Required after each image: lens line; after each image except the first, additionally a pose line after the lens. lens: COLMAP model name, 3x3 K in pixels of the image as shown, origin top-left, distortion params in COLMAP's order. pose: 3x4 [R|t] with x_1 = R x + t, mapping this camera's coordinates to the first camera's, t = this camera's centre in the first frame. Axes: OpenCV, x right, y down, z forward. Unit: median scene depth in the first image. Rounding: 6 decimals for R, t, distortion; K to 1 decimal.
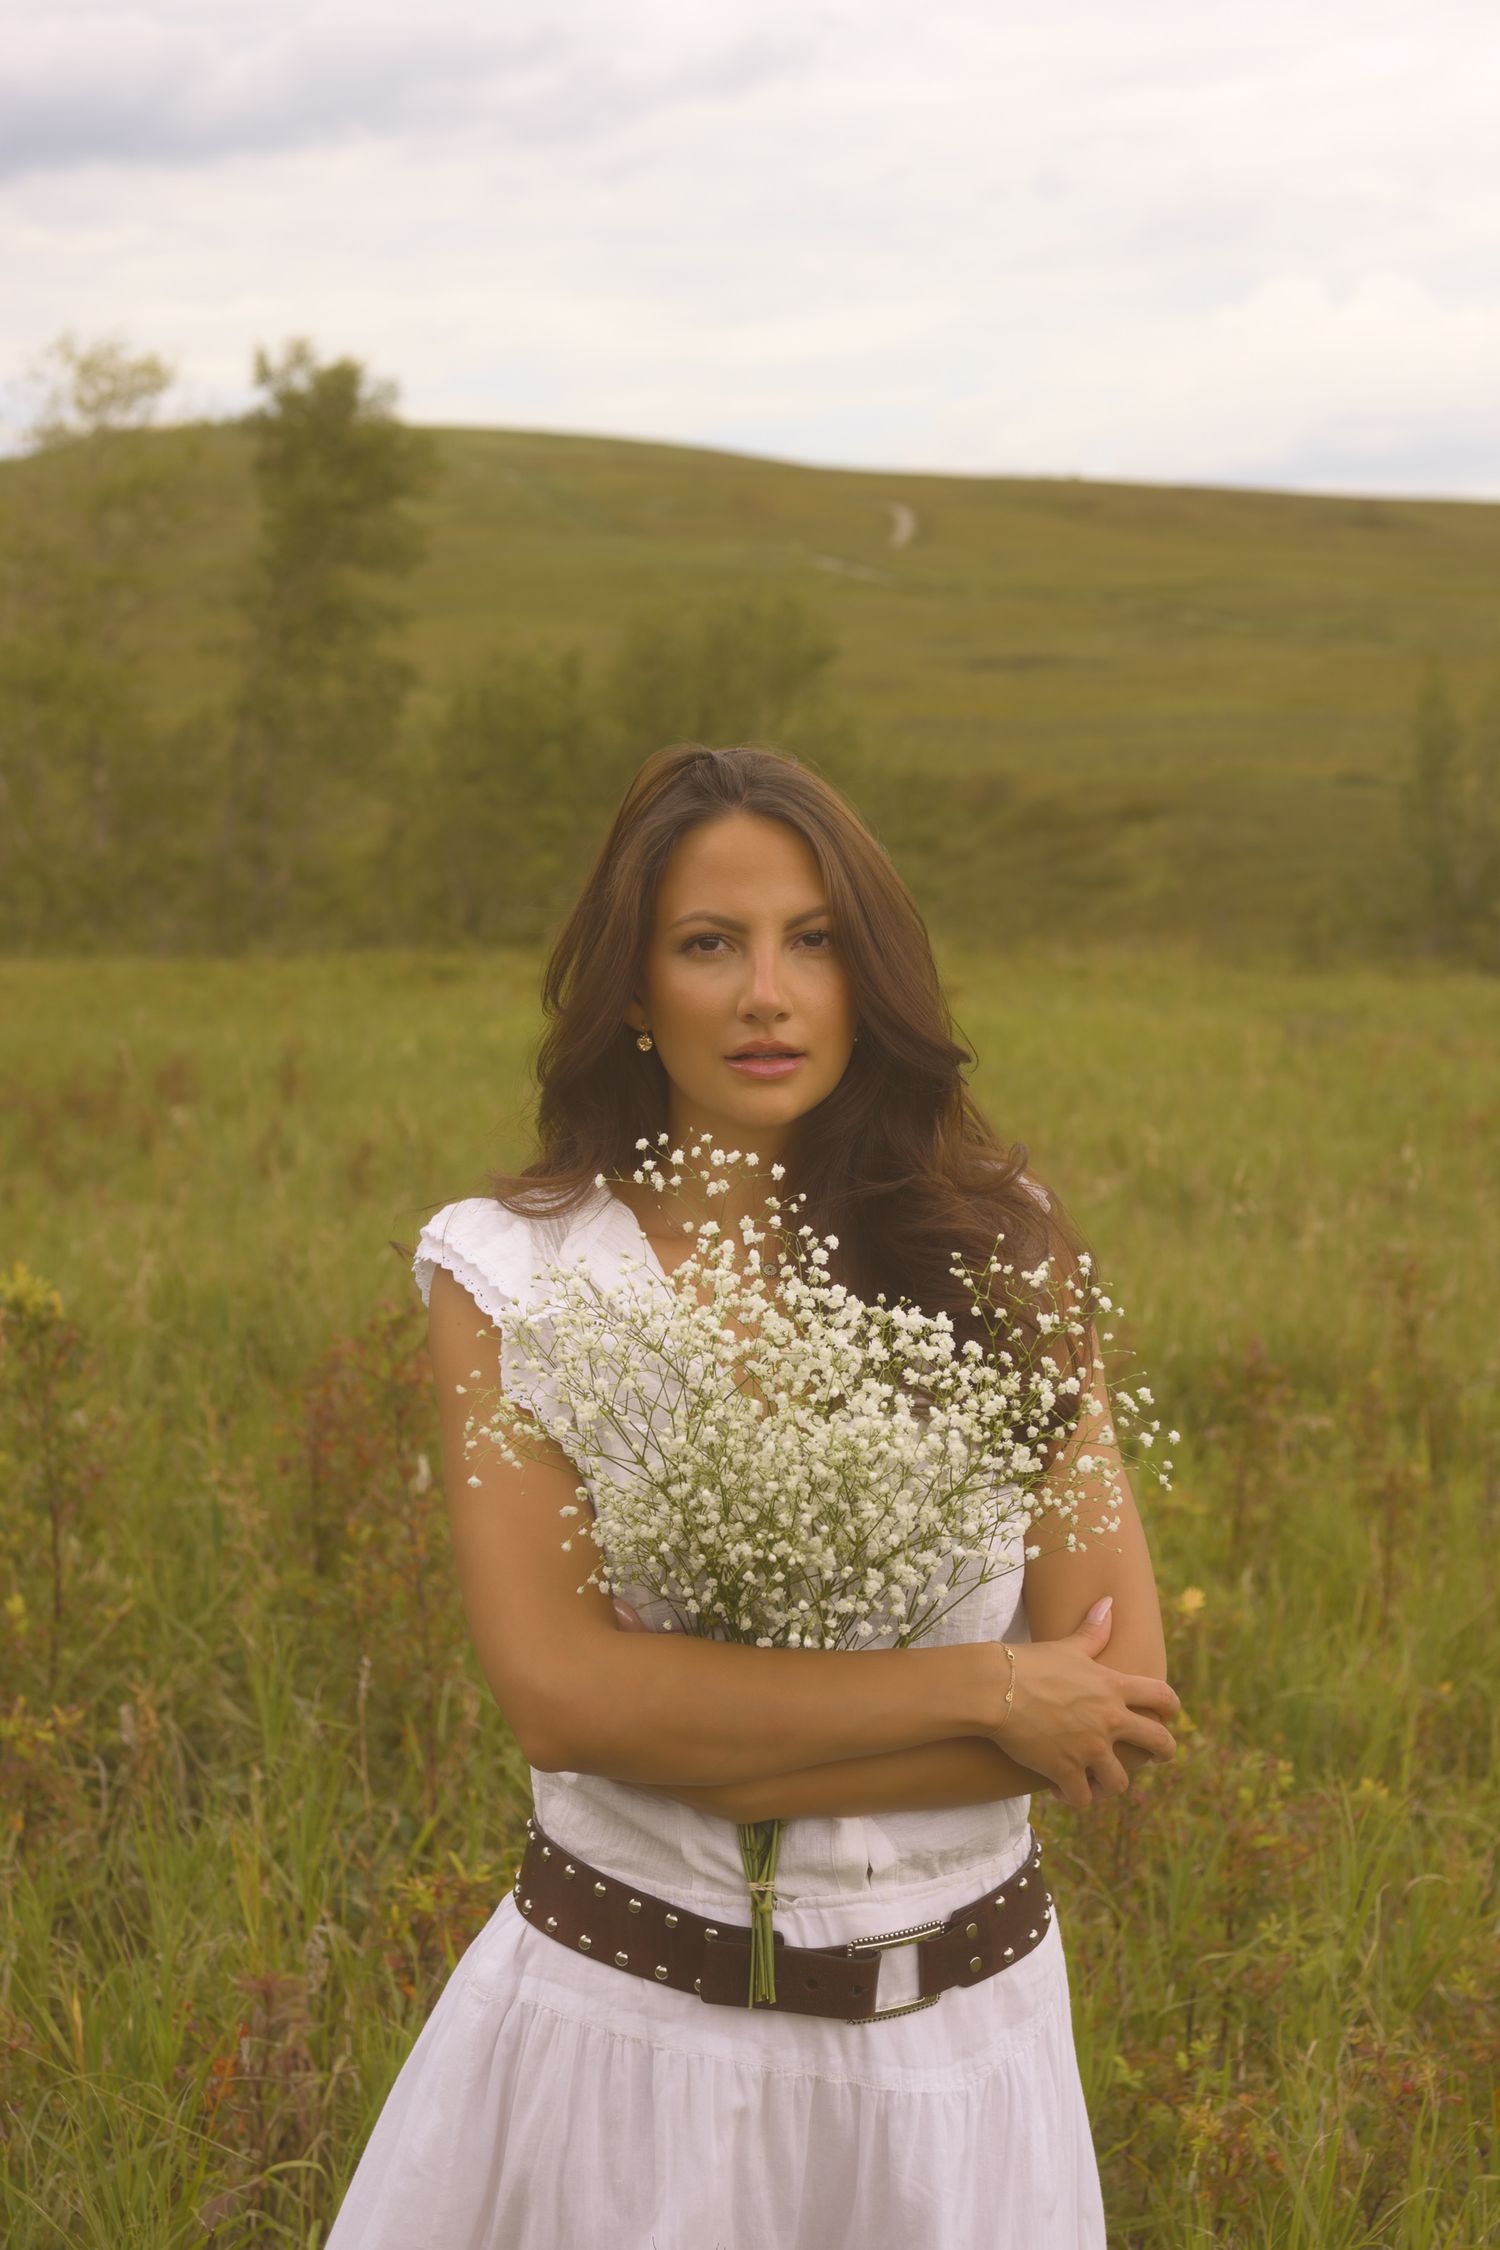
lens RADIAL K [[3338.4, 0, 786.9], [0, 3338.4, 1125.8], [0, 0, 1]] dist [0.008079, 0.022763]
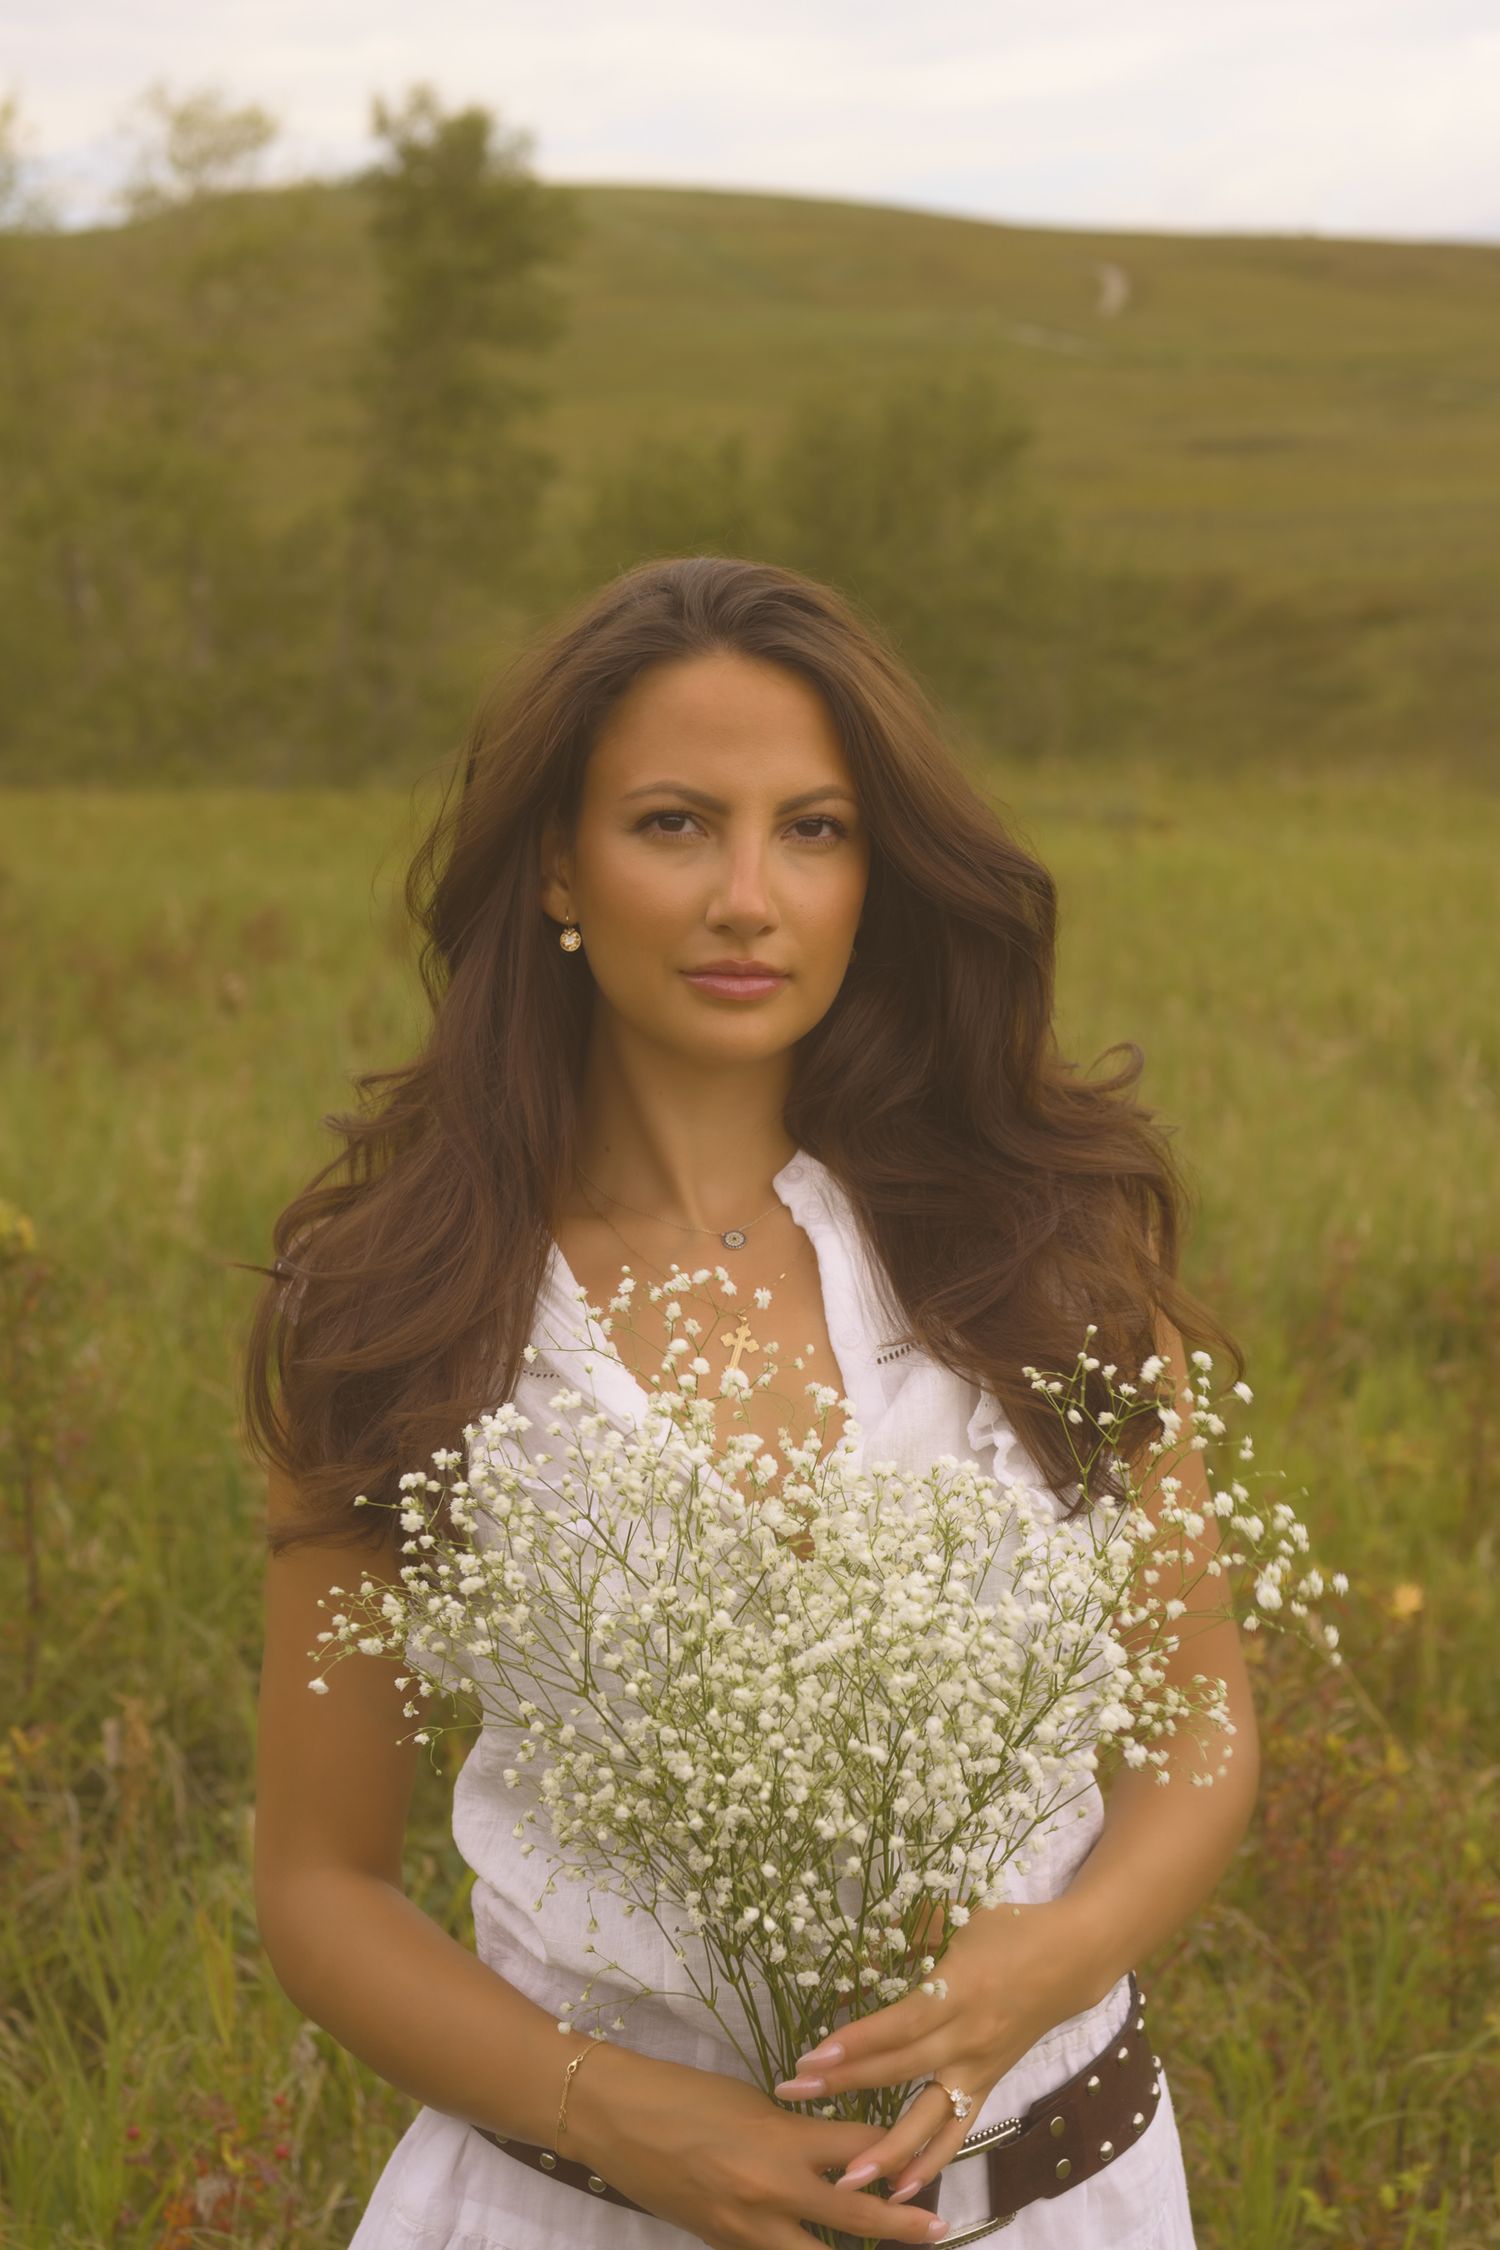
lens RADIAL K [[3176.4, 0, 1041.6], [0, 3176.4, 956.8], [0, 0, 1]] dist [0.014775, -0.030551]
pose [[0.999593, -0.005711, -0.027954, 0.039663], [0.006198, 0.999830, 0.017388, -0.019726], [0.027850, -0.017554, 0.999458, 0.166053]]
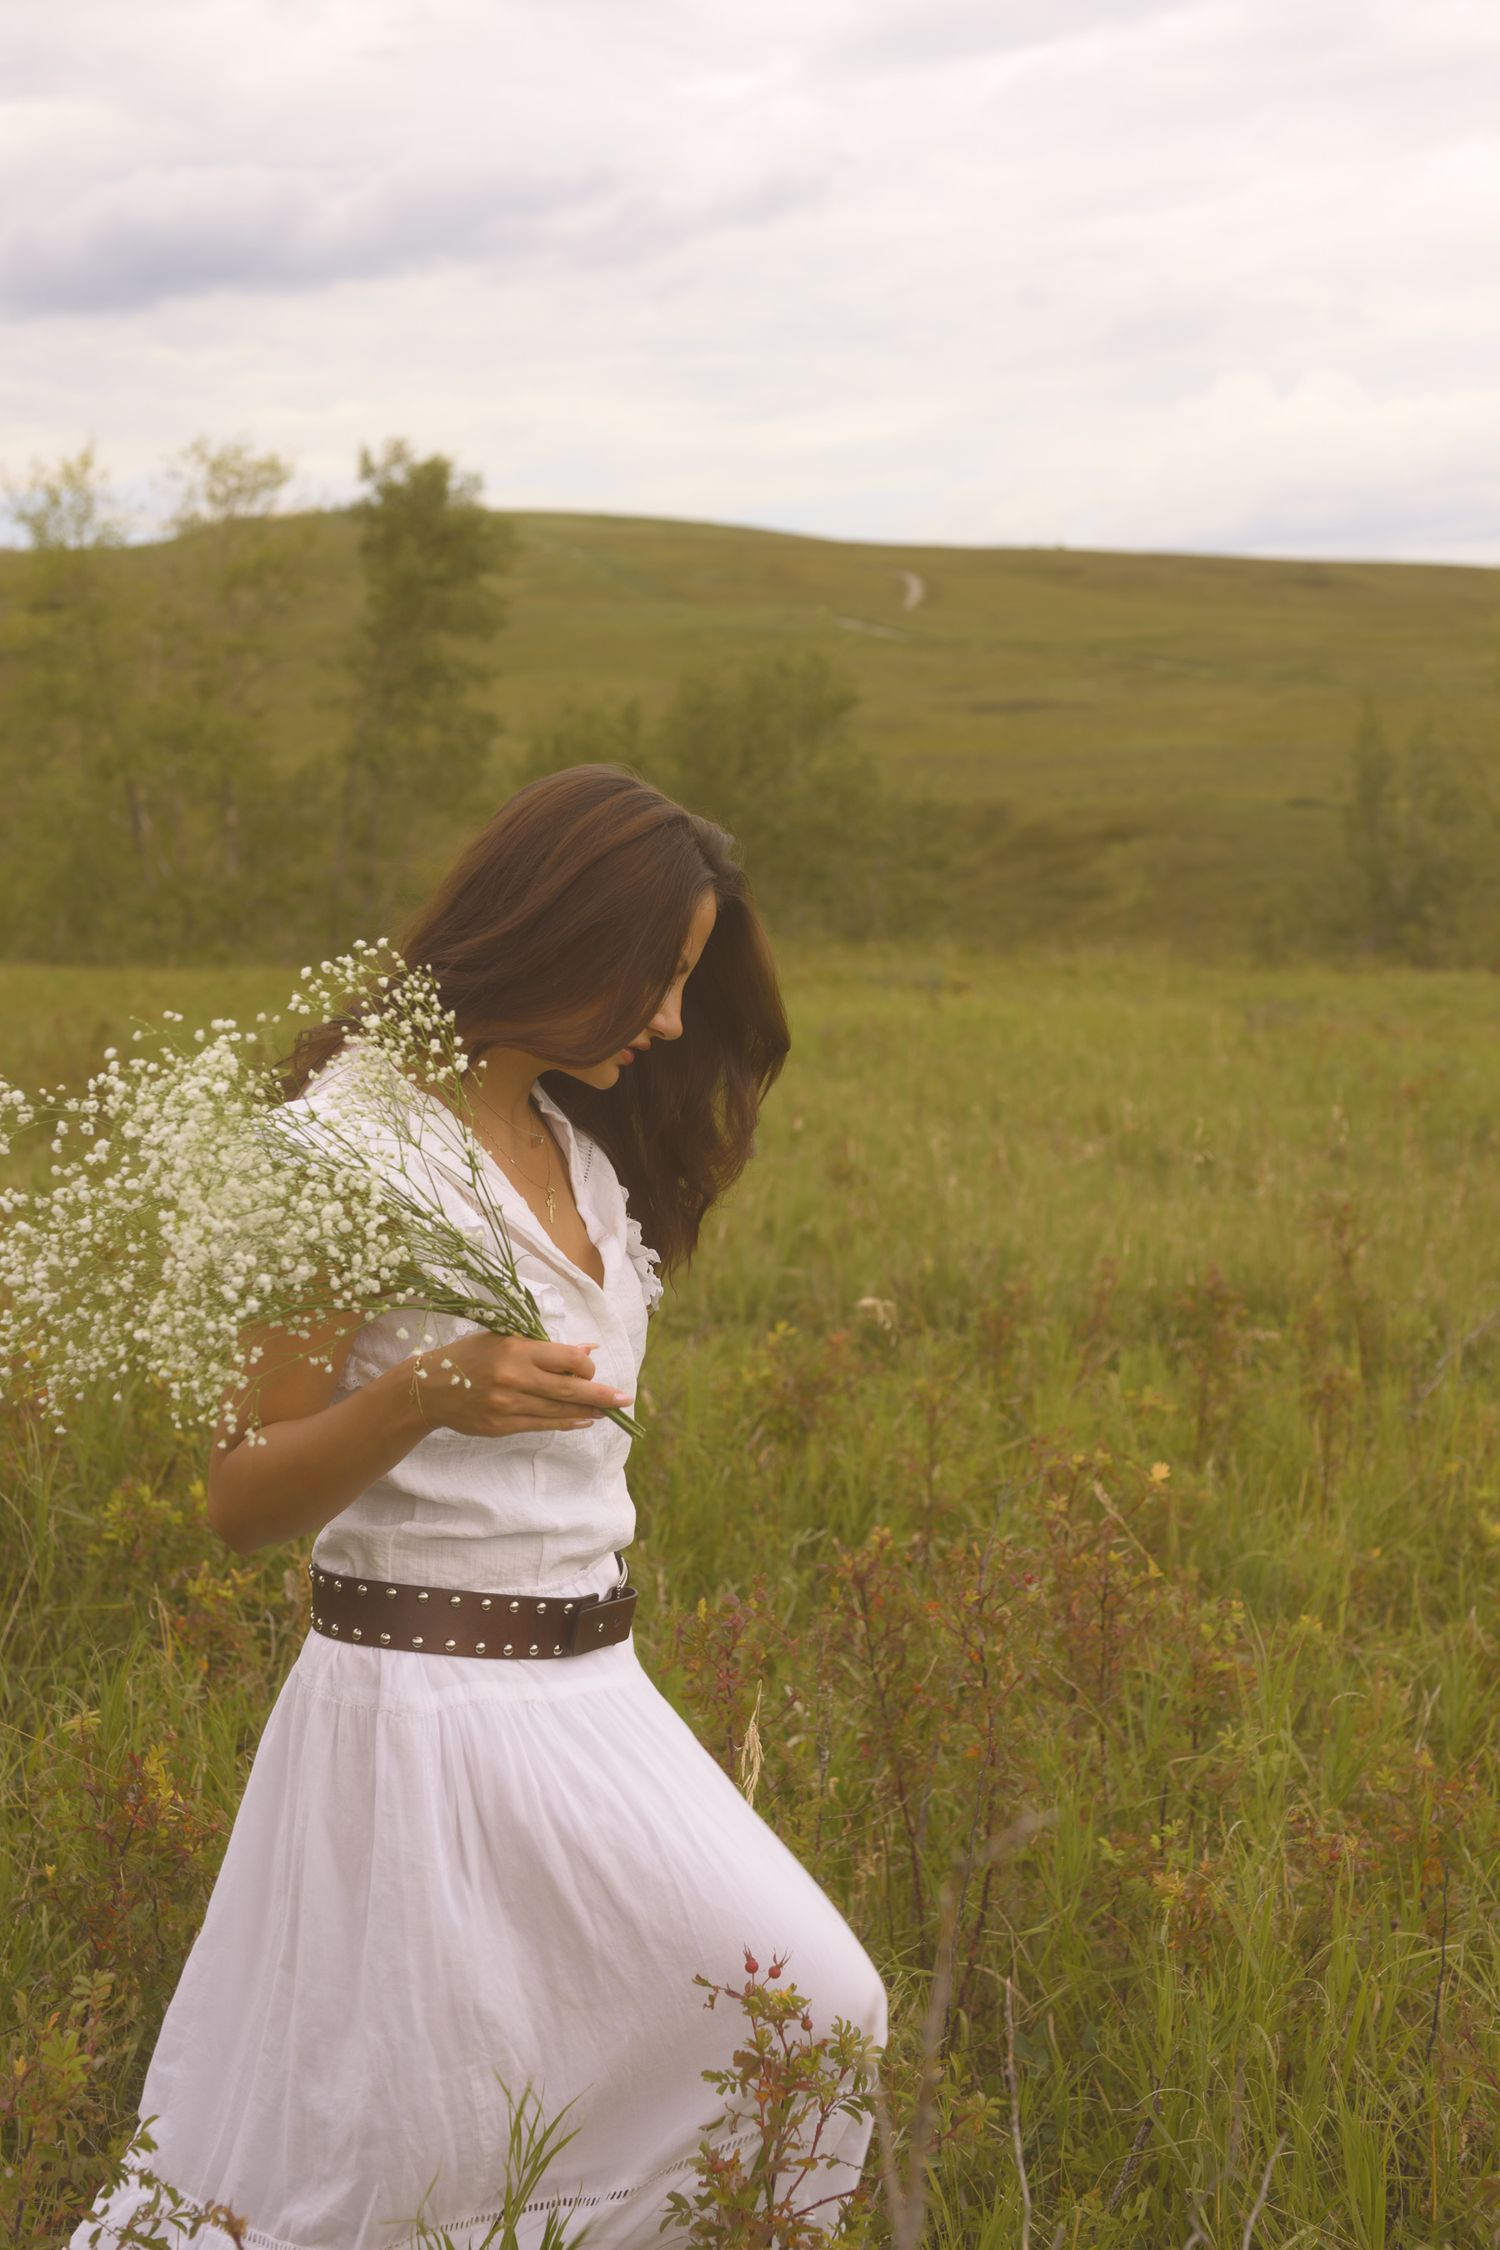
lens RADIAL K [[3250.3, 0, 753.4], [0, 3250.3, 1102.2], [0, 0, 1]] dist [-0.007448, 0.049058]
pose [[0.999823, -0.010791, -0.015419, -0.005802], [0.010548, 0.999820, -0.015742, 0.016731], [0.015586, 0.015576, 0.999757, -0.137436]]
